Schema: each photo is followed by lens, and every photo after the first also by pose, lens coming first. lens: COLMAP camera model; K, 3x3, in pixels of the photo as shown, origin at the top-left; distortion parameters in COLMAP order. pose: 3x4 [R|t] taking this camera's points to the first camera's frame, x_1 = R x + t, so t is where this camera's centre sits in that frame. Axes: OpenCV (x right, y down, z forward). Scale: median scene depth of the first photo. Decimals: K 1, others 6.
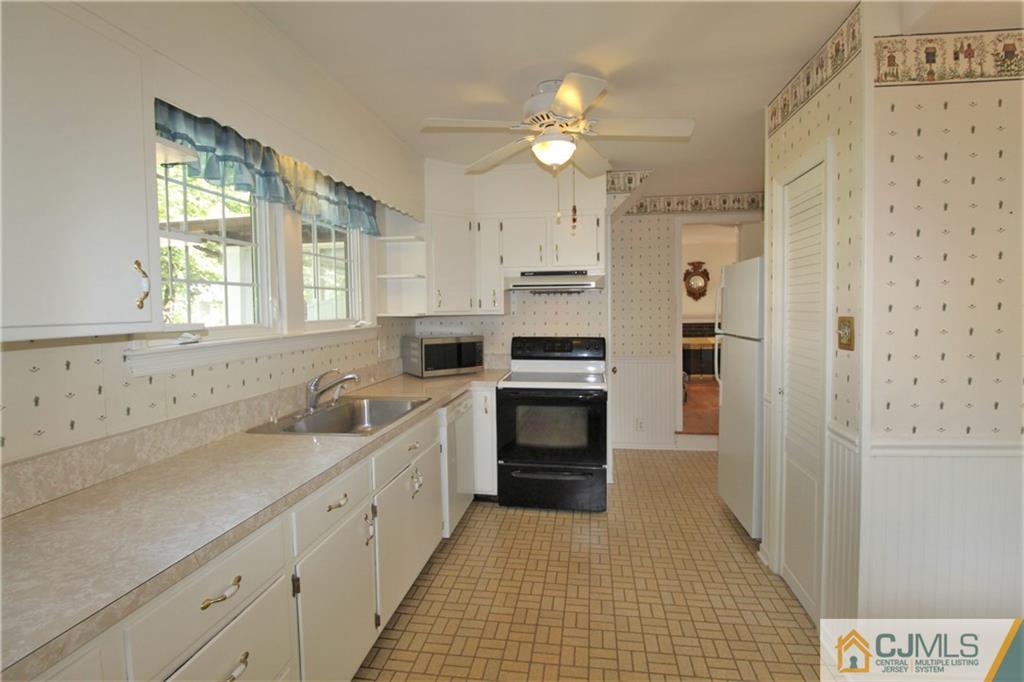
lens RADIAL K [[482.5, 0, 511.4], [0, 482.5, 324.7], [0, 0, 1]] dist [-0.009083, -0.000419]
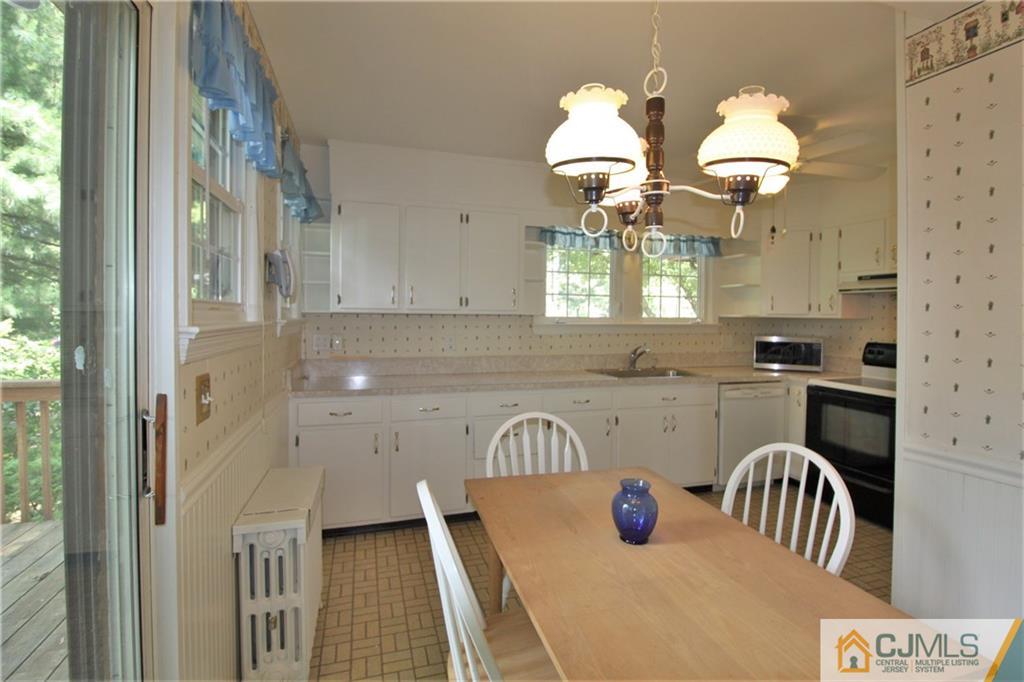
lens RADIAL K [[482.5, 0, 511.4], [0, 482.5, 324.7], [0, 0, 1]] dist [-0.009083, -0.000419]
pose [[0.417500, 0.033855, -0.908046, 1.338455], [-0.047646, 0.998747, 0.015330, 0.022240], [0.907427, 0.036865, 0.418589, -0.148805]]
